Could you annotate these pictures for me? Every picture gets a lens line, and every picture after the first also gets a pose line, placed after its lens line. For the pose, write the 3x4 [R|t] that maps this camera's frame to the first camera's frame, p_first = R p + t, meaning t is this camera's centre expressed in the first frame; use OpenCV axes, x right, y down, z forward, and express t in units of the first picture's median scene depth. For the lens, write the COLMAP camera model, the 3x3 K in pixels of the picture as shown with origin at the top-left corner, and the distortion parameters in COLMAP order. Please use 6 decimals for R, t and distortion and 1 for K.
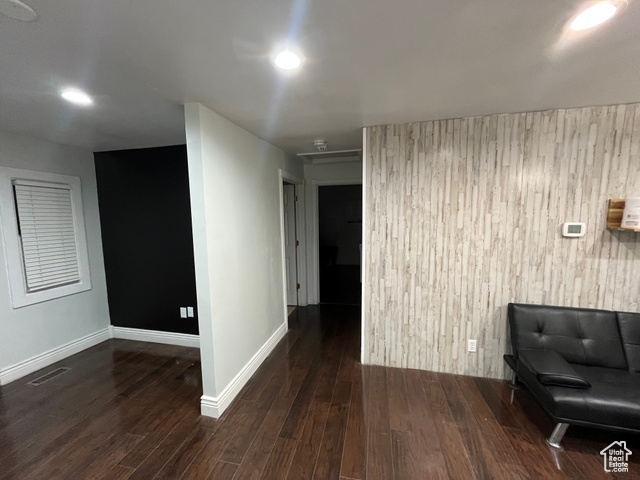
lens RADIAL K [[260.1, 0, 319.7], [0, 260.1, 239.6], [0, 0, 1]] dist [-0.003987, -0.000083]
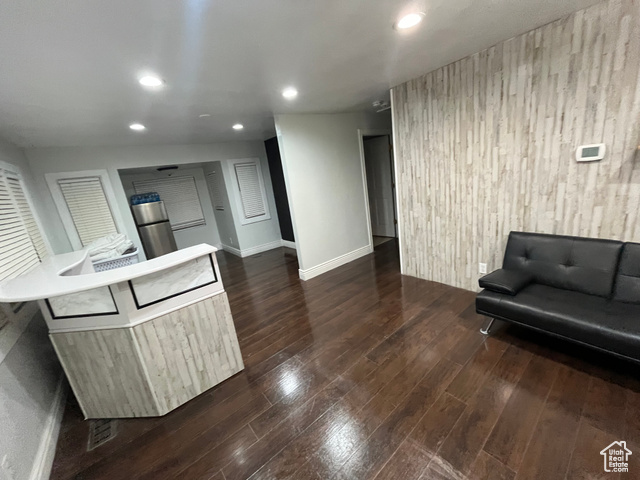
lens RADIAL K [[260.1, 0, 321.6], [0, 260.1, 241.6], [0, 0, 1]] dist [-0.003987, -0.000083]
pose [[0.781861, 0.067933, -0.619740, 0.766922], [0.063492, 0.980202, 0.187545, 0.034024], [0.620211, -0.185983, 0.762069, -0.308461]]
